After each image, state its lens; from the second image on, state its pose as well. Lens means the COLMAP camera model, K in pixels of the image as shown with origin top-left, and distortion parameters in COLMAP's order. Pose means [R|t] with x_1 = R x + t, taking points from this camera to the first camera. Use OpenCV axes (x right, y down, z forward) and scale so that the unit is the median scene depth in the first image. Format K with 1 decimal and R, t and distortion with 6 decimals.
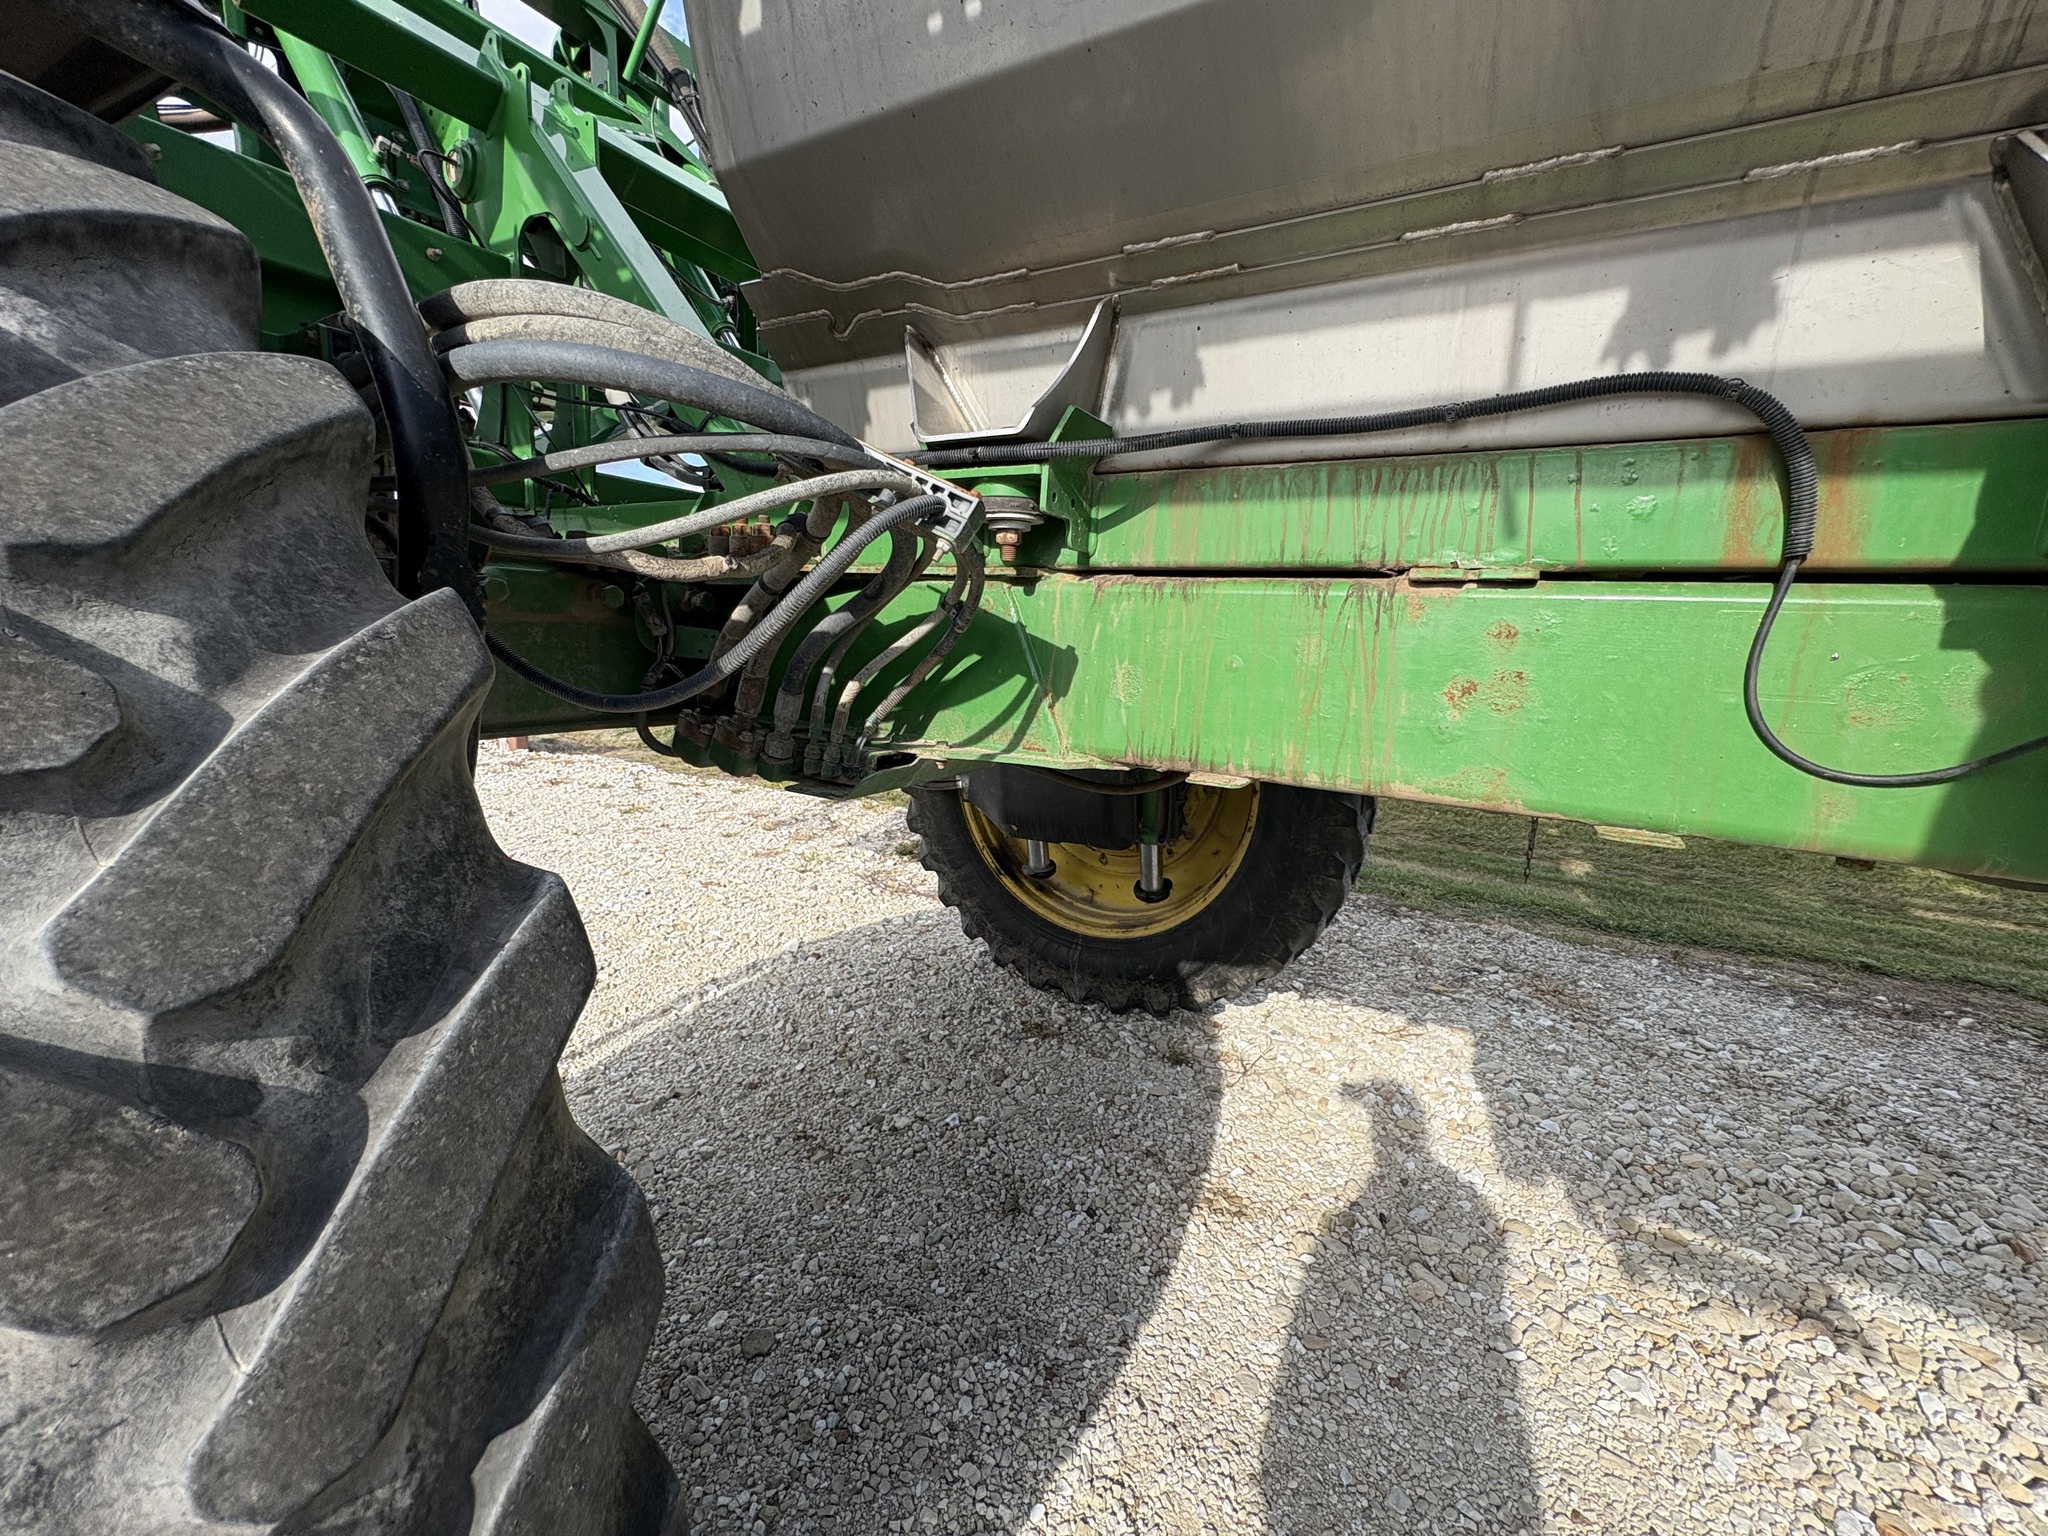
lens RADIAL K [[814.6, 0, 1022.9], [0, 814.6, 766.8], [0, 0, 1]] dist [-0.000099, 0.000034]
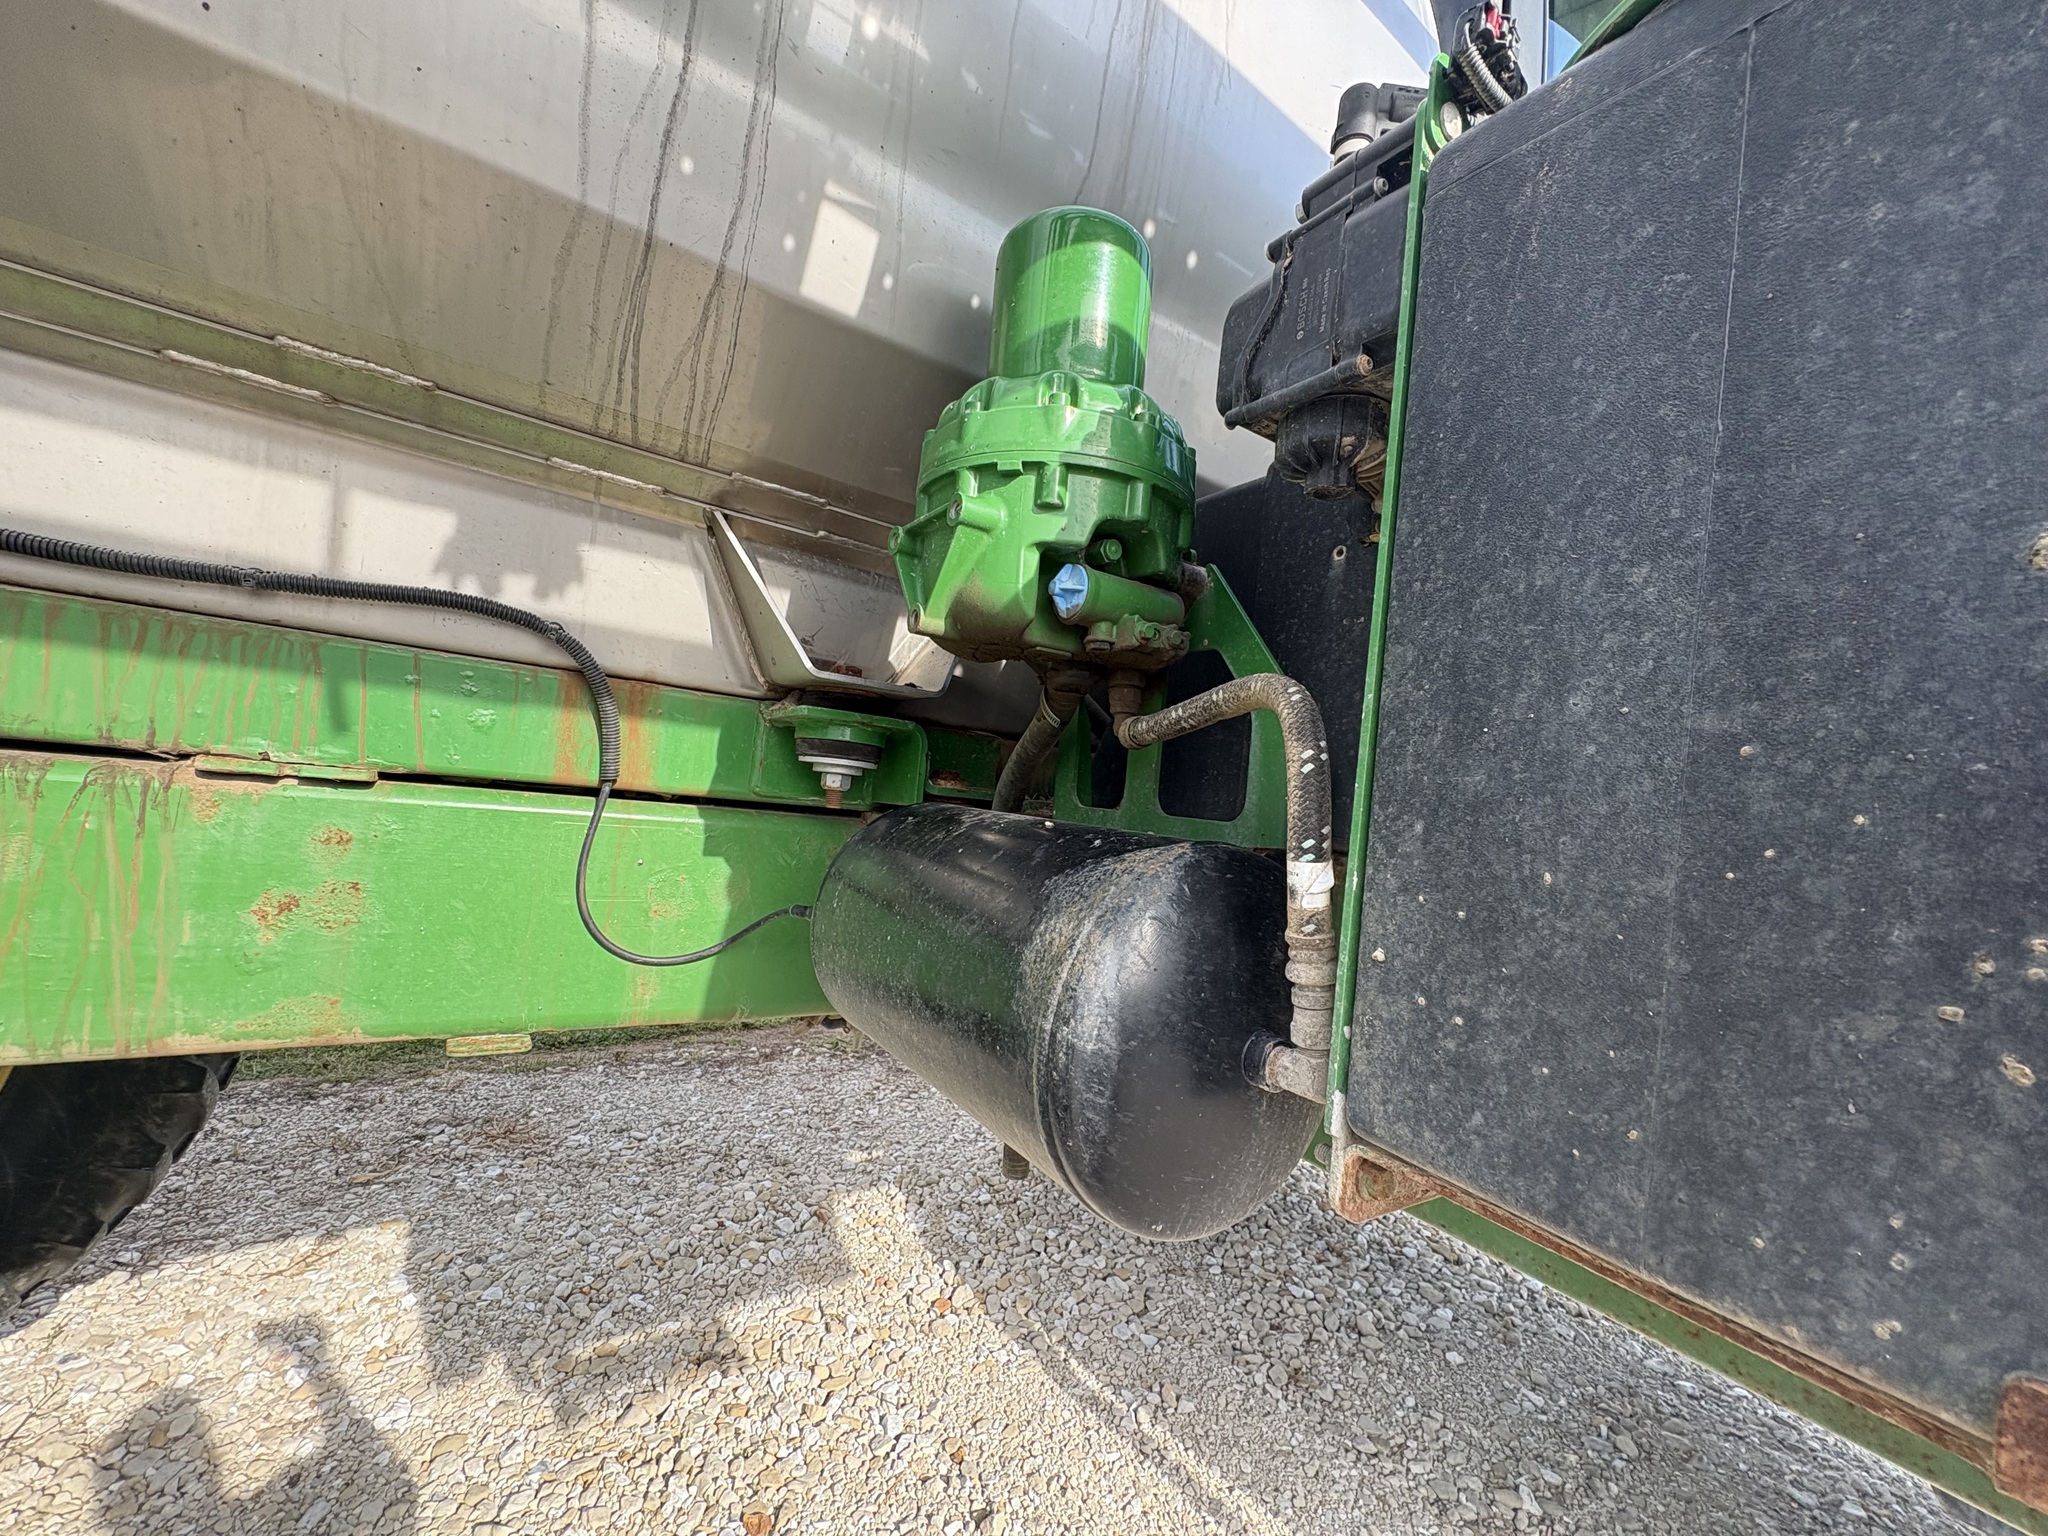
lens RADIAL K [[814.6, 0, 1025.5], [0, 814.6, 767.4], [0, 0, 1]] dist [-0.000099, 0.000034]
pose [[0.430414, 0.043605, 0.901578, 0.048344], [0.075875, 0.993549, -0.084276, -0.044294], [-0.899437, 0.104681, 0.424329, -0.016611]]
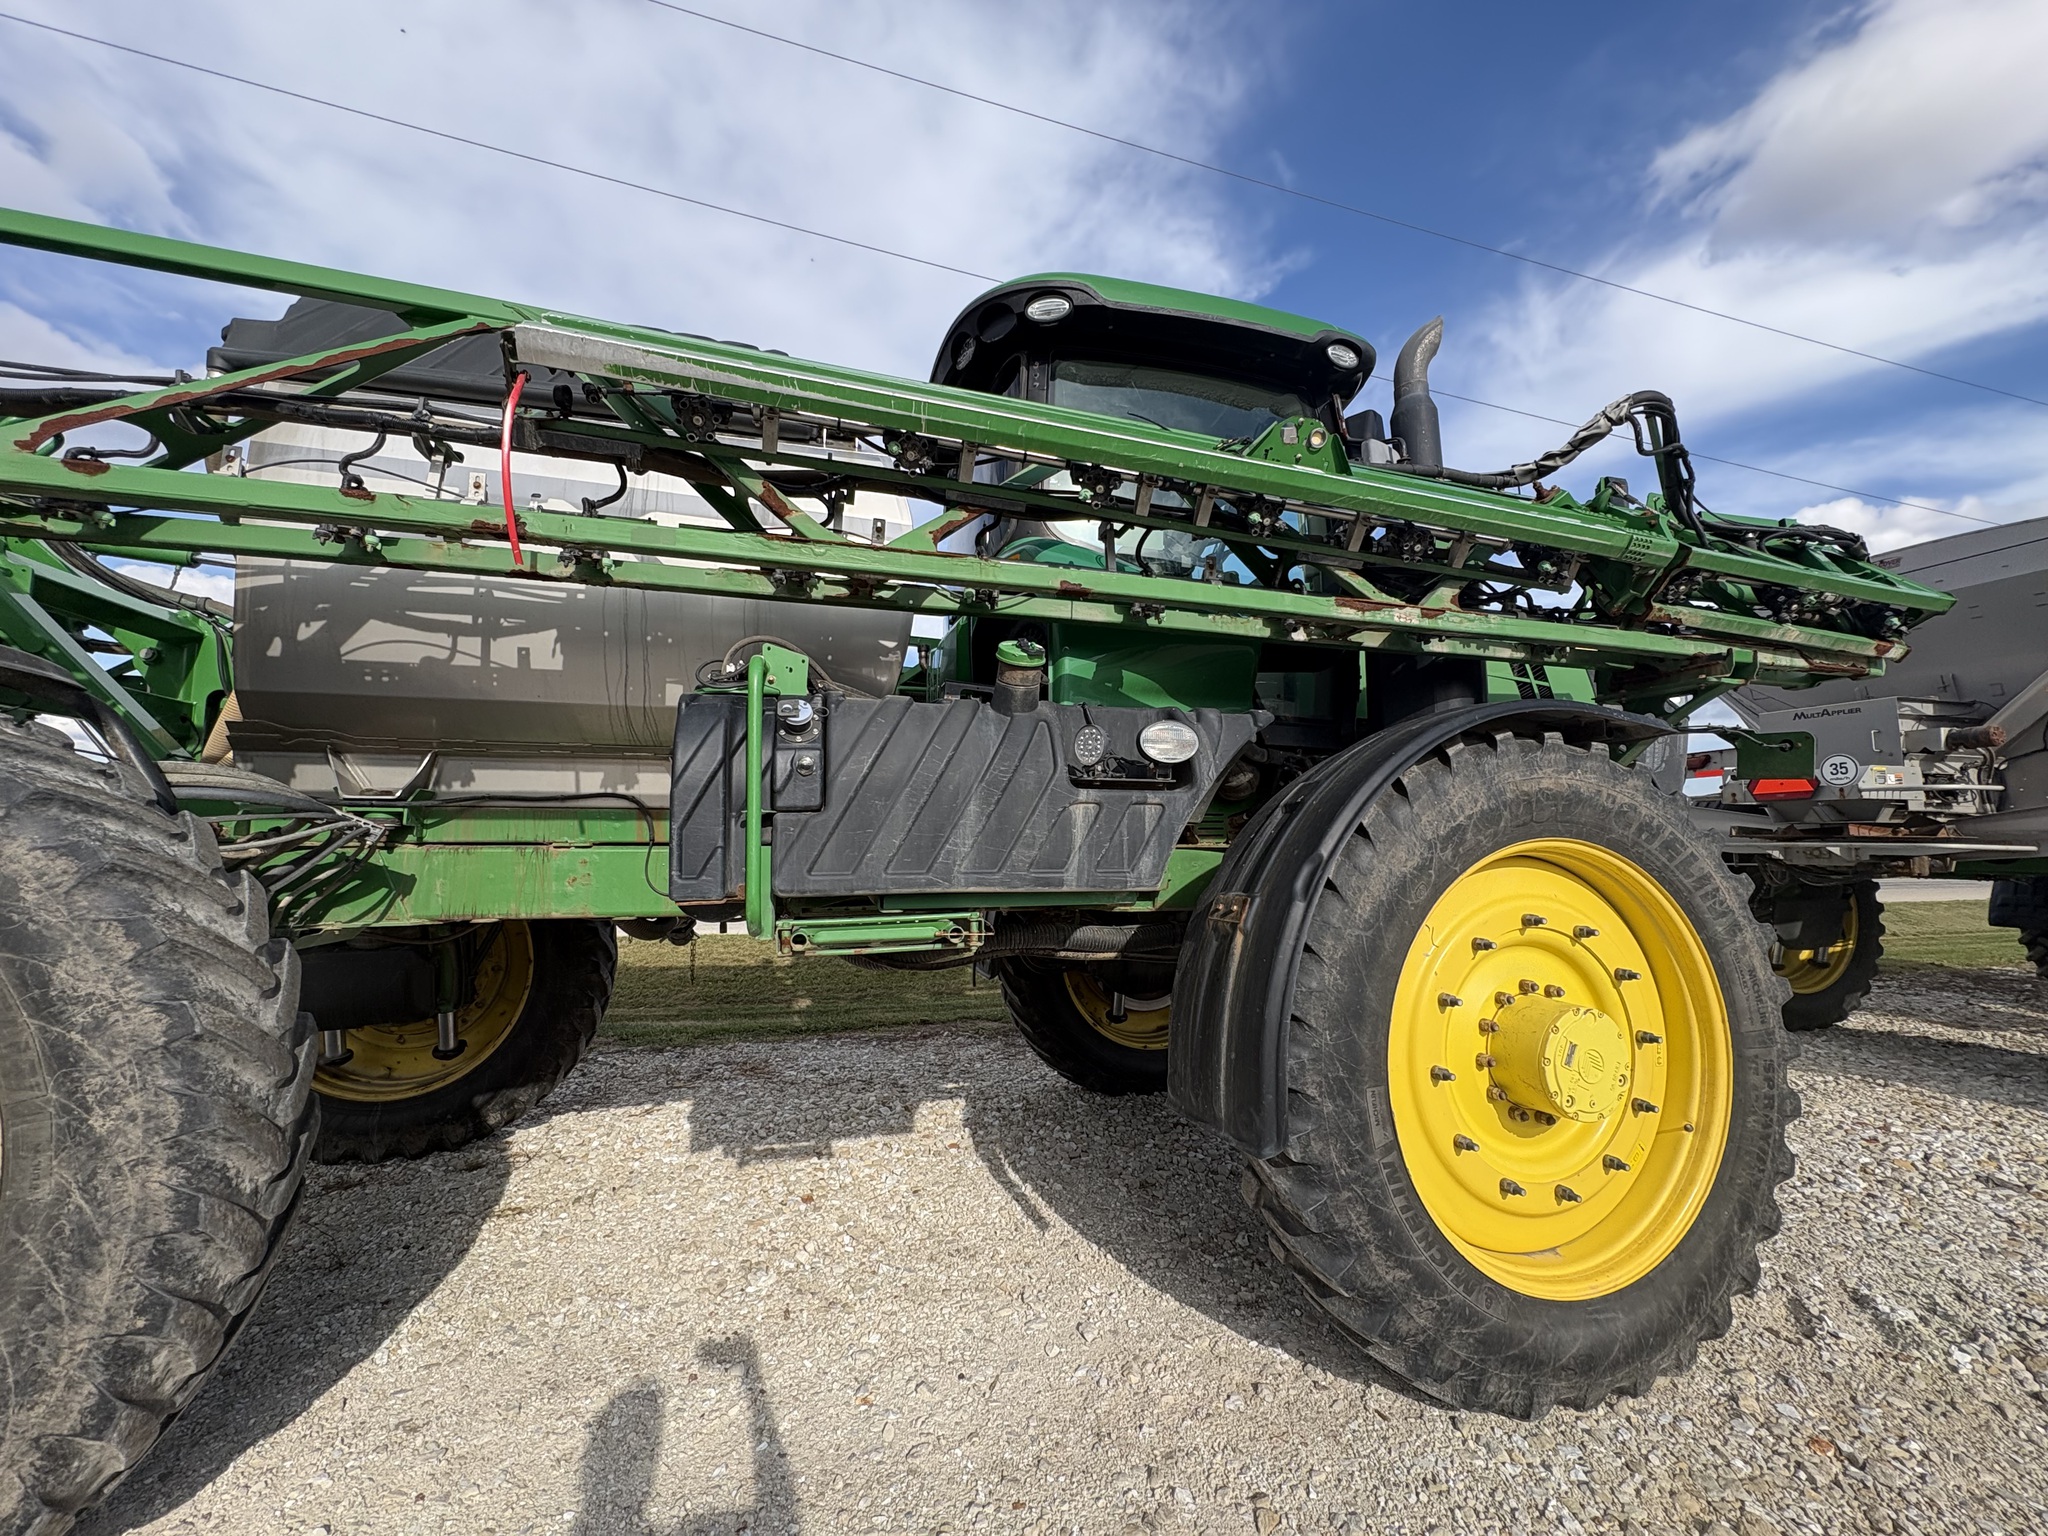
lens RADIAL K [[814.6, 0, 1024.3], [0, 814.6, 772.6], [0, 0, 1]] dist [-0.000099, 0.000034]
pose [[0.709413, 0.024949, 0.704351, -0.188928], [0.147492, 0.971990, -0.182981, 0.139594], [-0.689187, 0.233695, 0.685862, -1.026414]]
